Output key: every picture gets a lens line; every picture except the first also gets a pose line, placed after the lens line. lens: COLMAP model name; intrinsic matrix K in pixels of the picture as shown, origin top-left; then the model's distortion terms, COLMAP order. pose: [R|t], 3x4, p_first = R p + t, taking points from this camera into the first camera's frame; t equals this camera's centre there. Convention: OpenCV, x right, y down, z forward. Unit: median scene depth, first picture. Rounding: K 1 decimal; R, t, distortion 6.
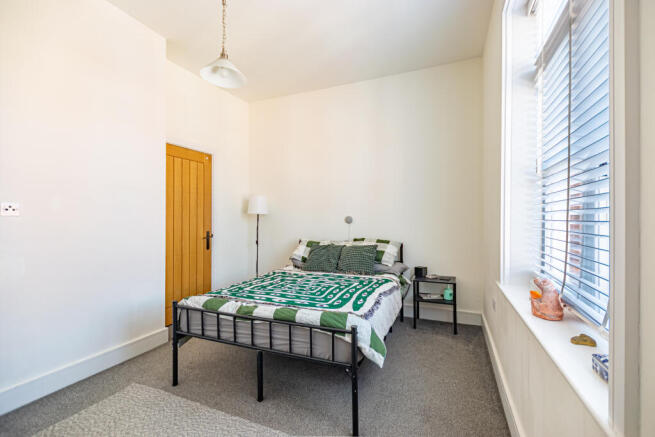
lens RADIAL K [[282.9, 0, 327.5], [0, 282.9, 218.5], [0, 0, 1]] dist [0.009123, -0.000001]
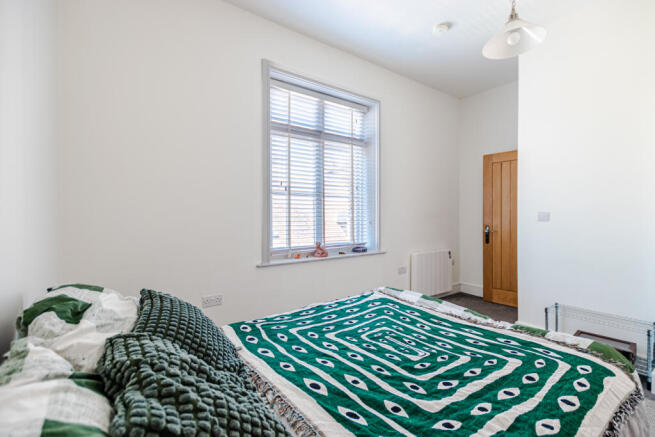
lens RADIAL K [[282.9, 0, 327.5], [0, 282.9, 218.5], [0, 0, 1]] dist [0.009123, -0.000001]
pose [[-0.858533, 0.001026, 0.512757, -0.297420], [-0.000113, 0.999998, -0.002190, 0.019728], [-0.512758, -0.001938, -0.858531, 1.814818]]
